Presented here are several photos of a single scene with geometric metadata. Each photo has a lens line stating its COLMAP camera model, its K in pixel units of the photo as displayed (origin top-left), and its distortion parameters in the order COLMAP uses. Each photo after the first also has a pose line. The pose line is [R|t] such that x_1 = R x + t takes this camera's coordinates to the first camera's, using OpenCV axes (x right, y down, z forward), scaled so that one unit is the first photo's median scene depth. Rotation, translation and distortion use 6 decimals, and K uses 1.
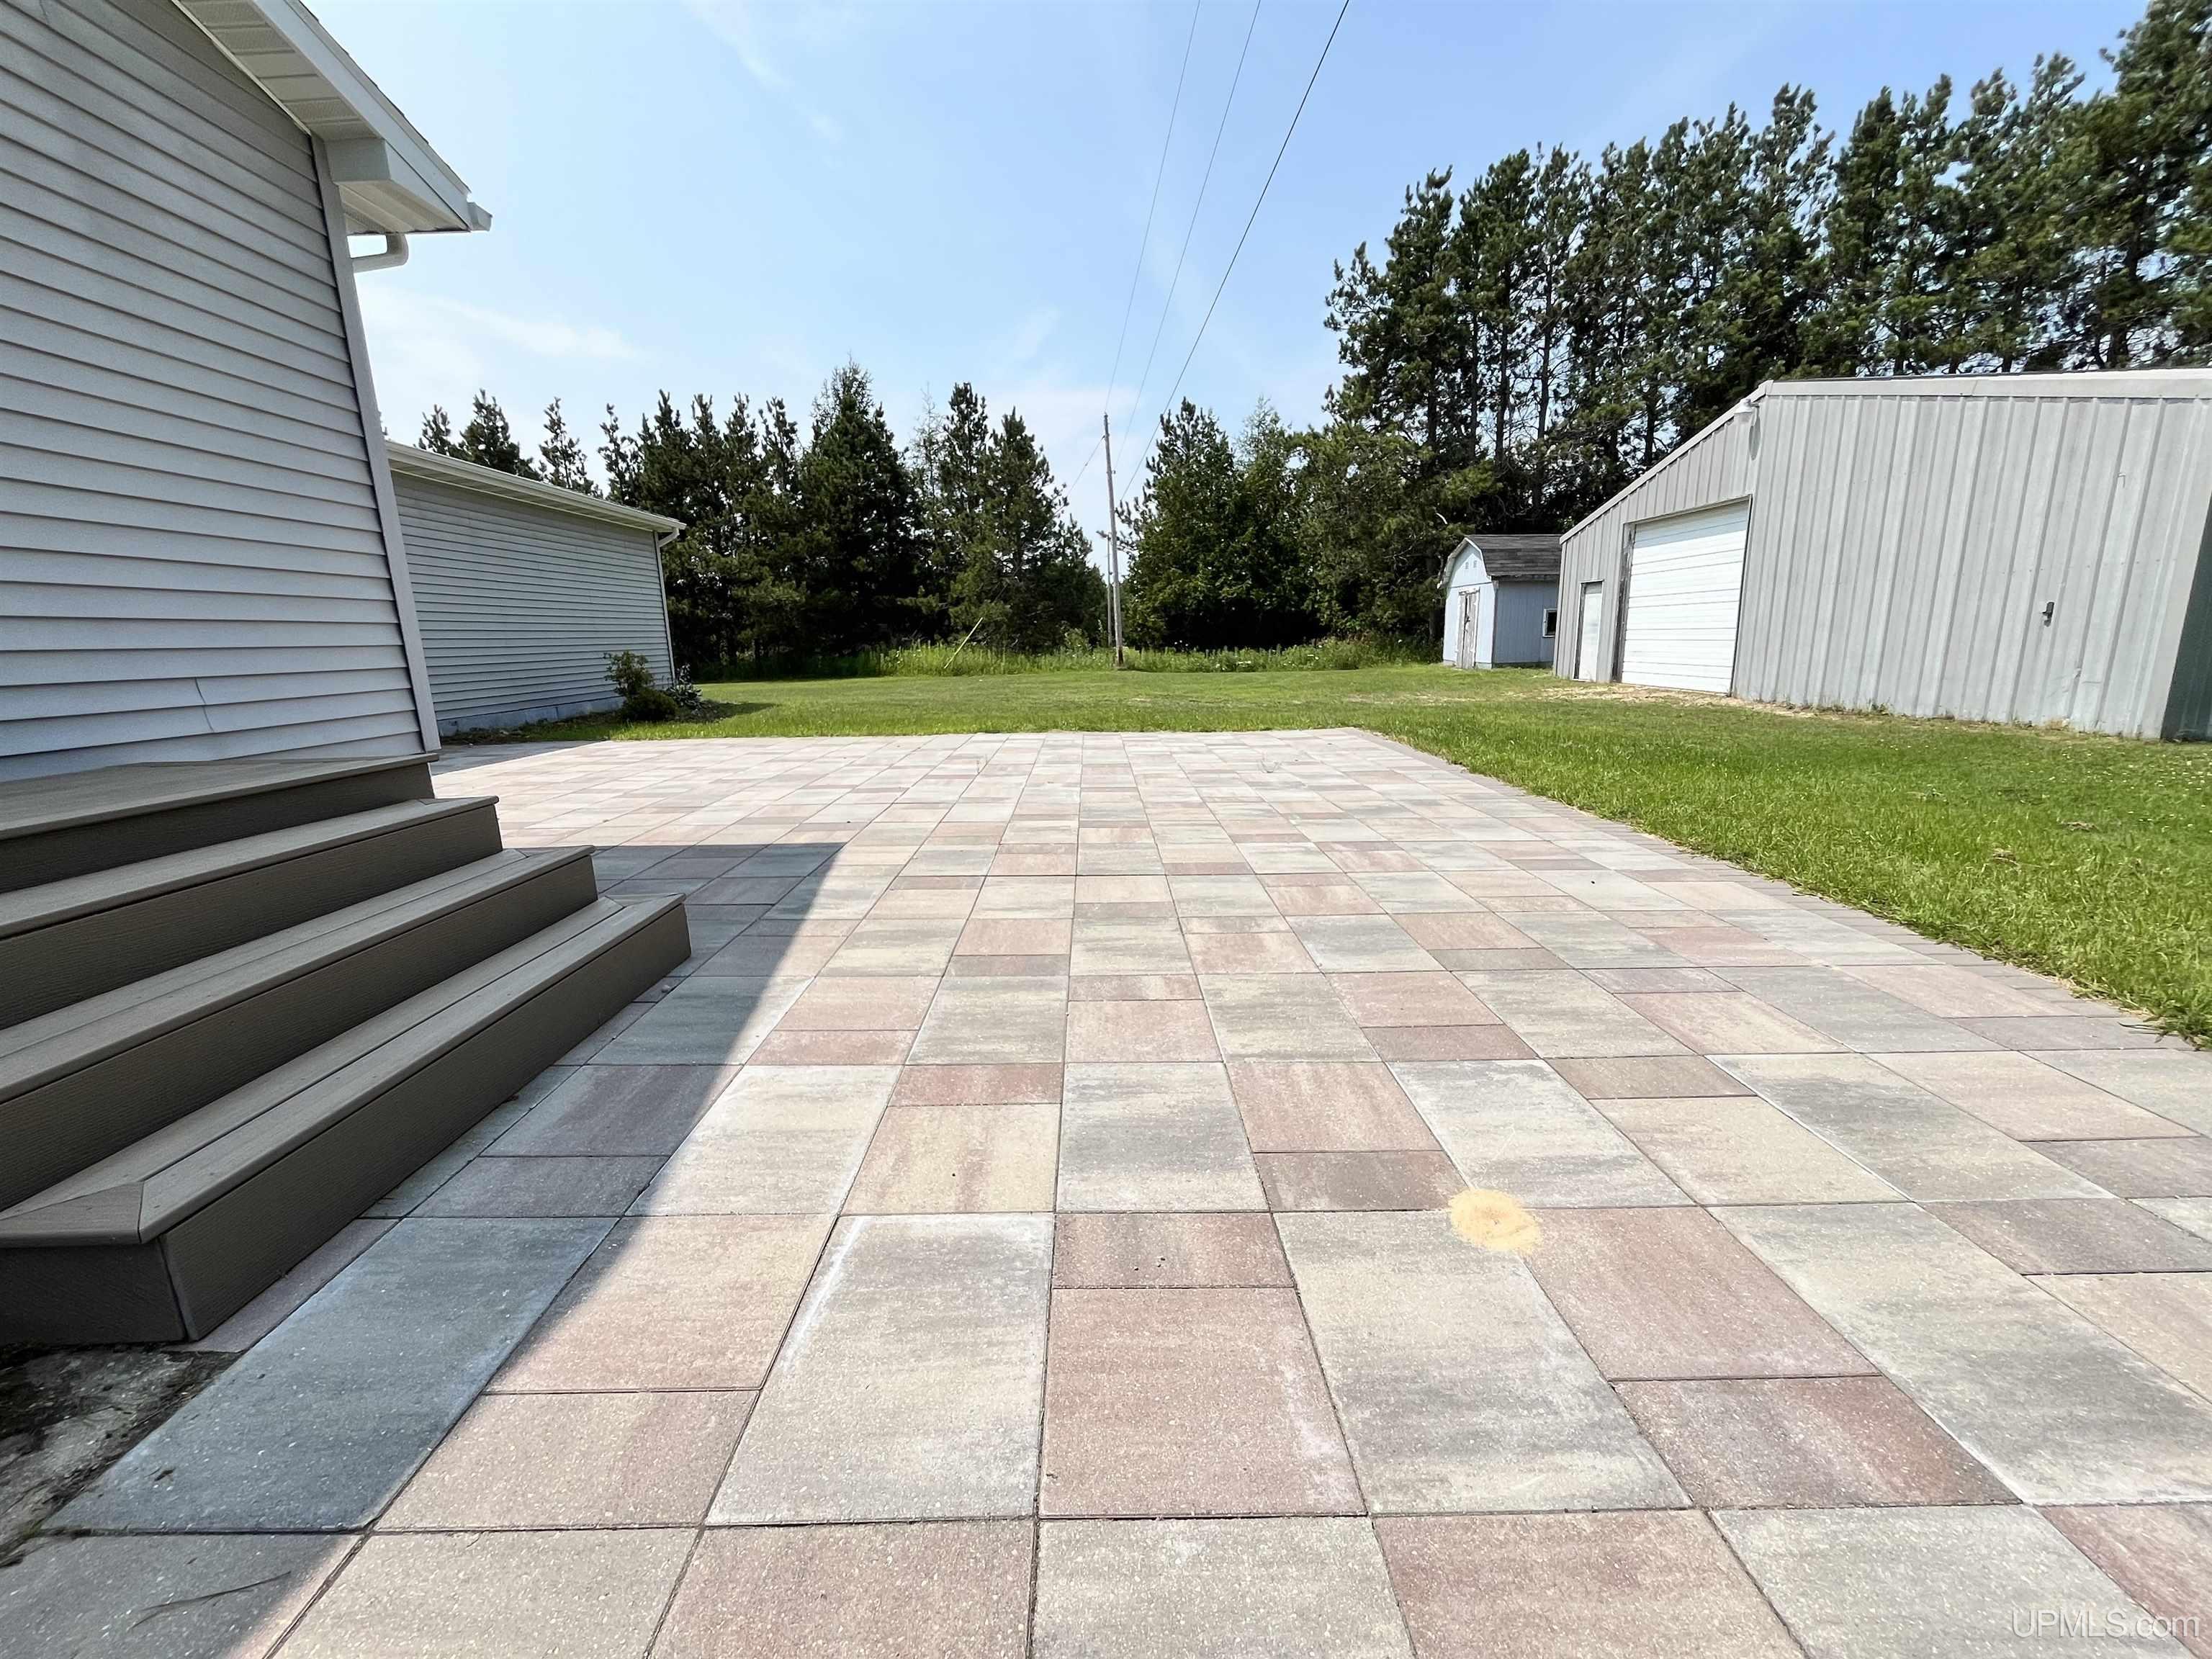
lens RADIAL K [[907.0, 0, 1101.0], [0, 907.0, 821.2], [0, 0, 1]] dist [-0.001918, 0.000430]
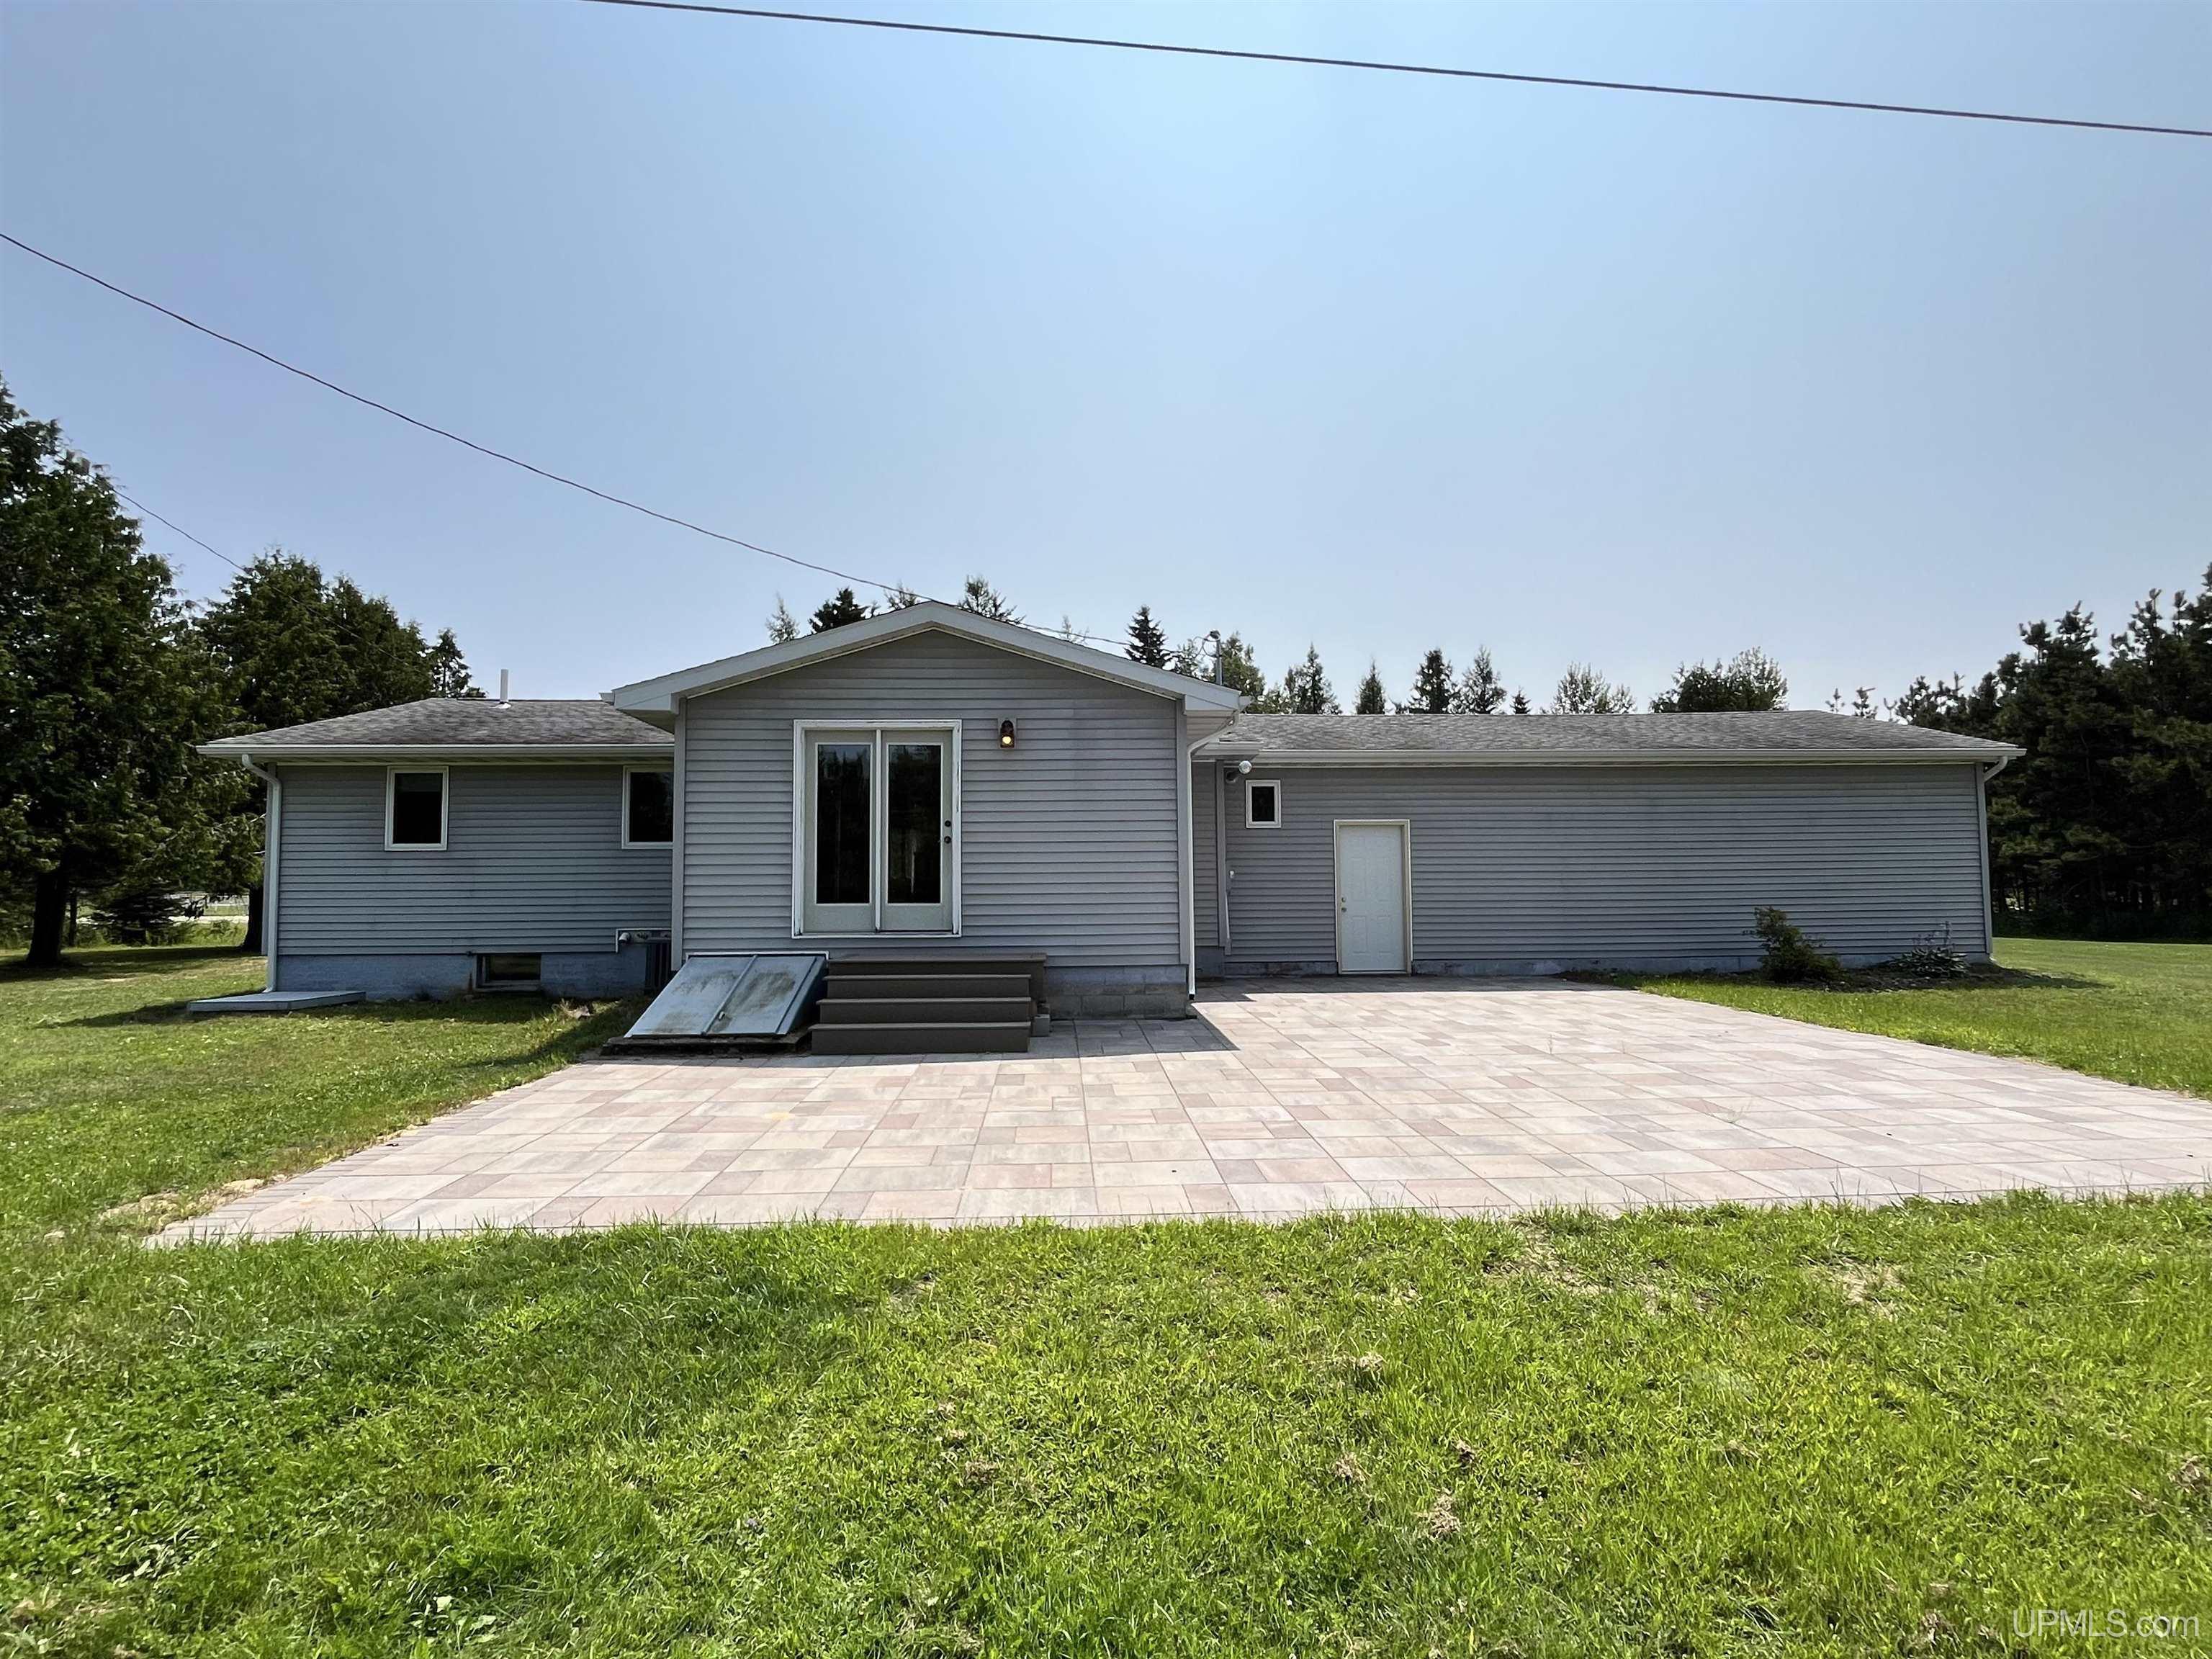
lens RADIAL K [[1058.6, 0, 1106.0], [0, 1058.6, 829.5], [0, 0, 1]] dist [0.000161, 0.000083]
pose [[0.054801, -0.035399, -0.997870, 0.420675], [-0.189011, 0.980935, -0.045178, -0.061563], [0.980445, 0.191085, 0.047065, 0.173159]]
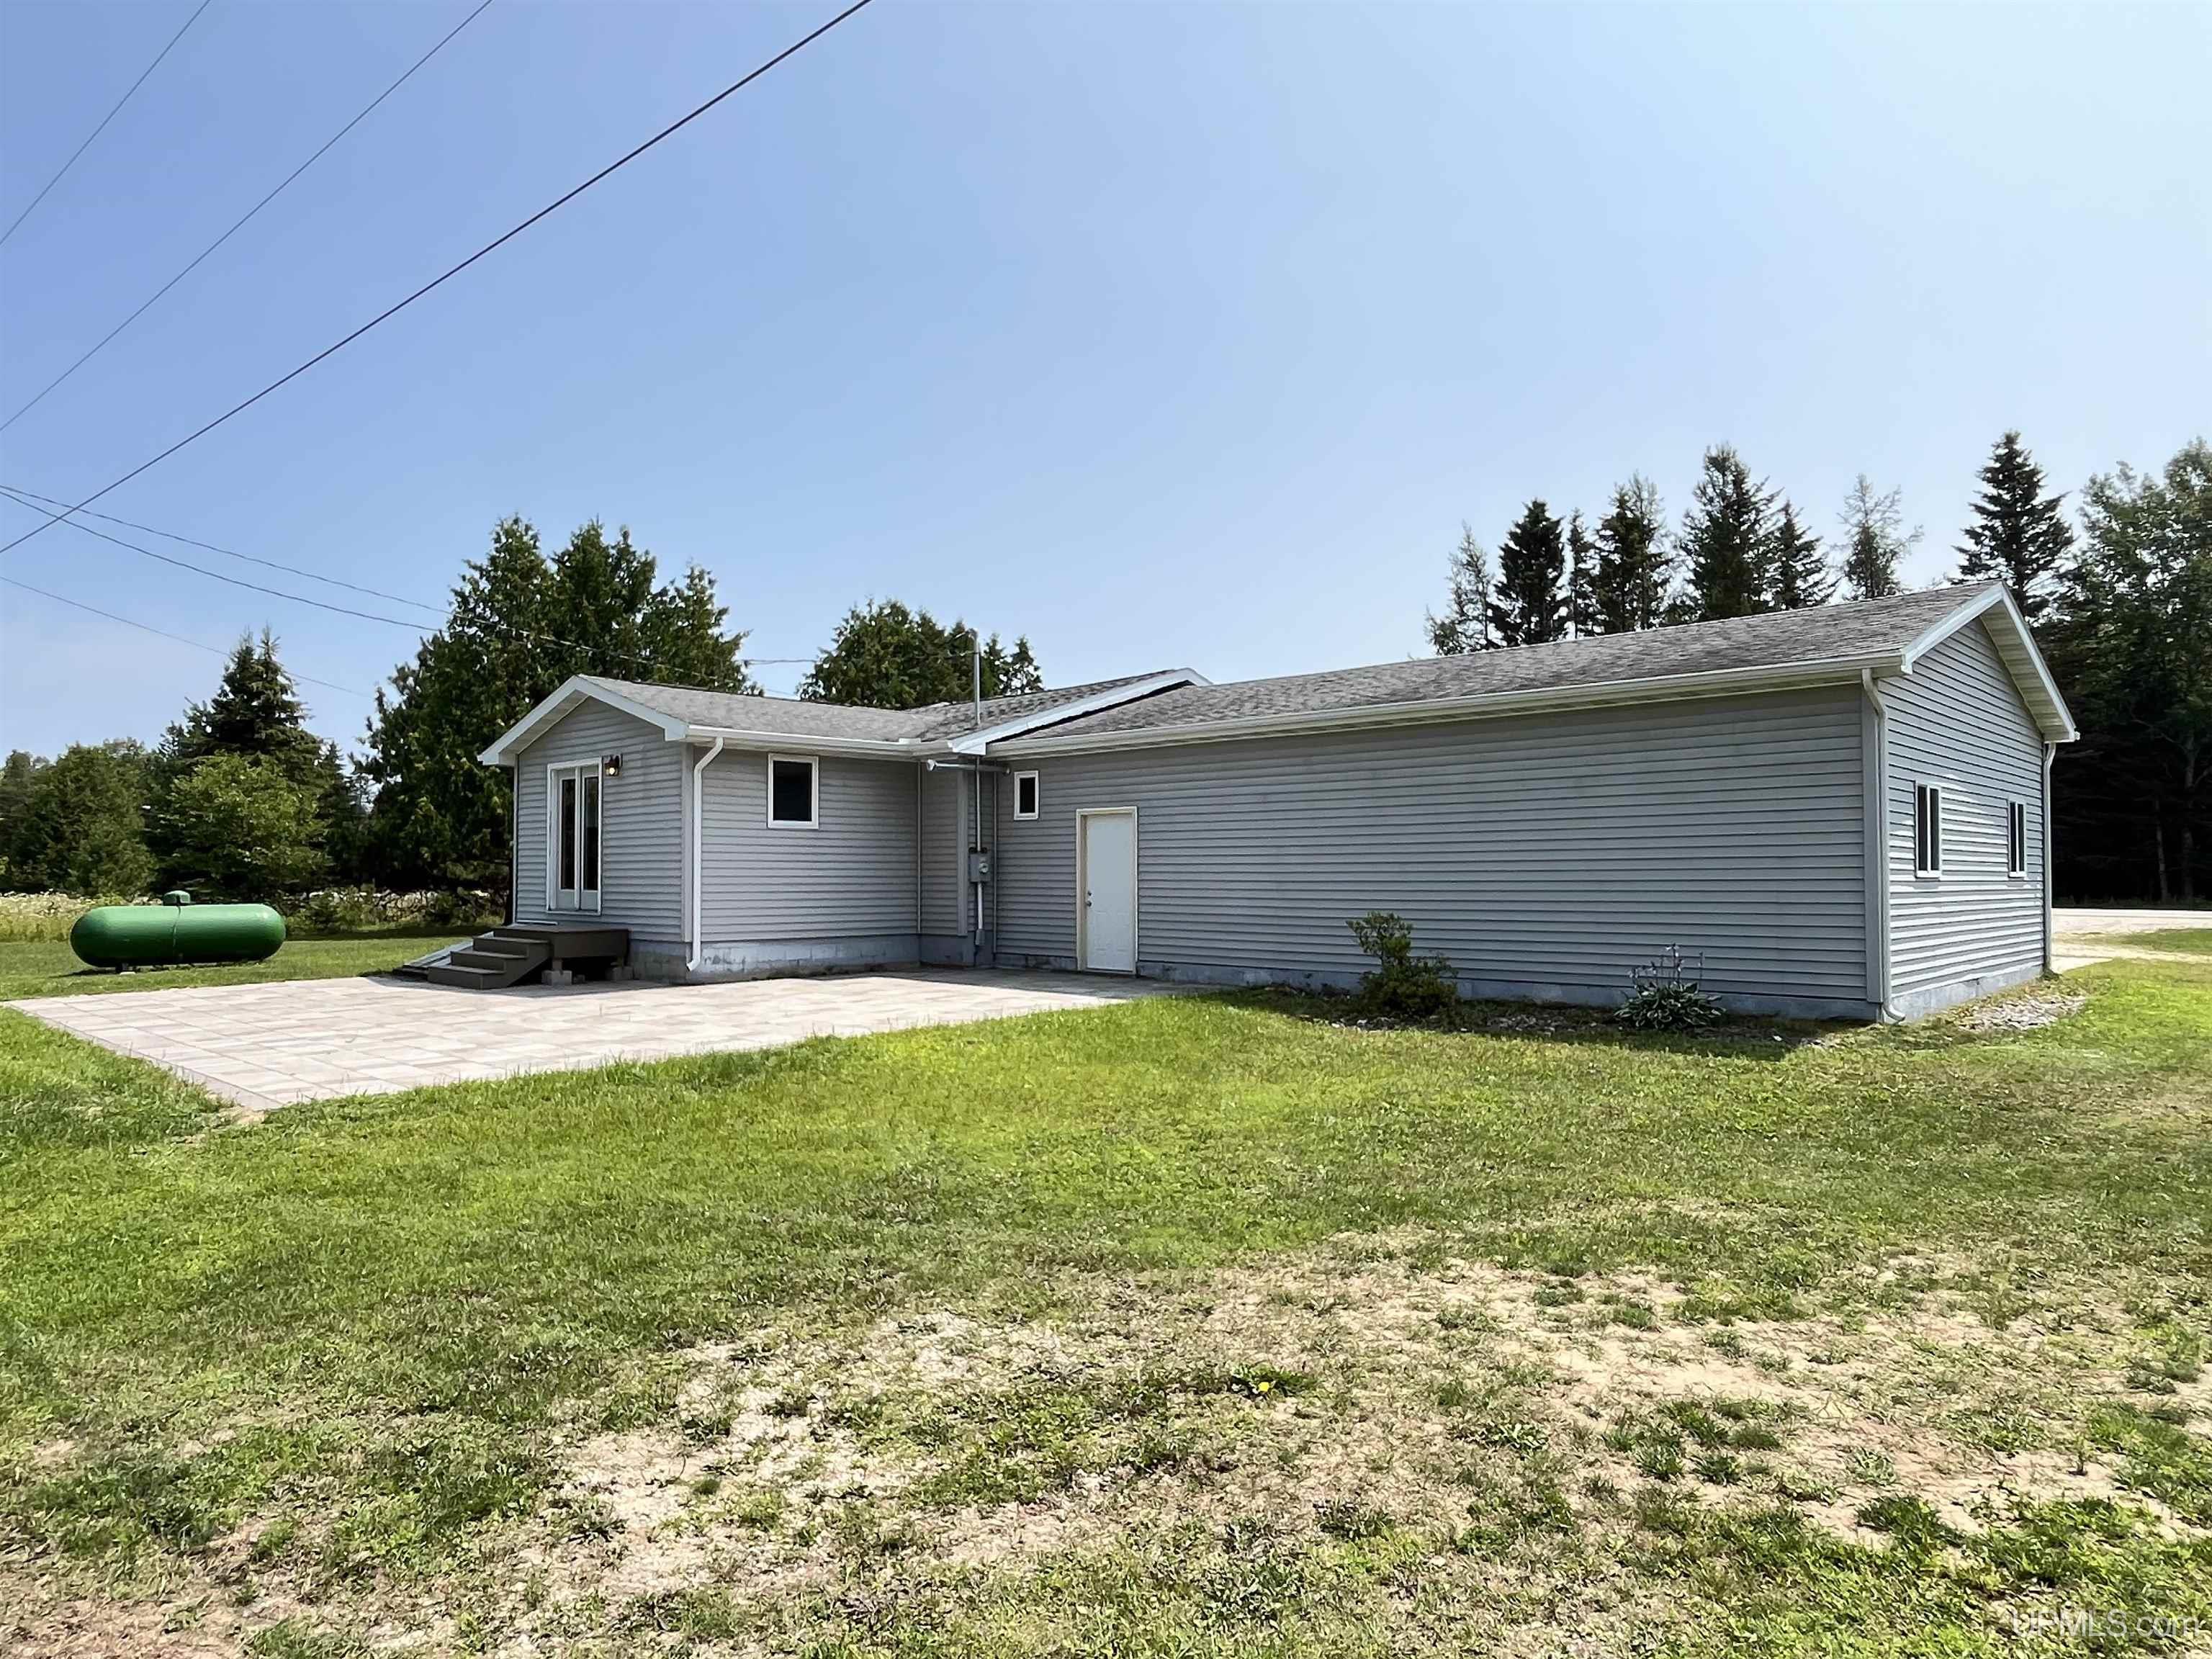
lens RADIAL K [[1370.5, 0, 1106.0], [0, 1370.5, 829.5], [0, 0, 1]] dist [-0.005950, -0.000950]
pose [[-0.679887, -0.003584, -0.733308, 0.330779], [-0.128709, 0.985048, 0.114519, -0.262848], [0.721933, 0.172243, -0.670183, 1.176662]]
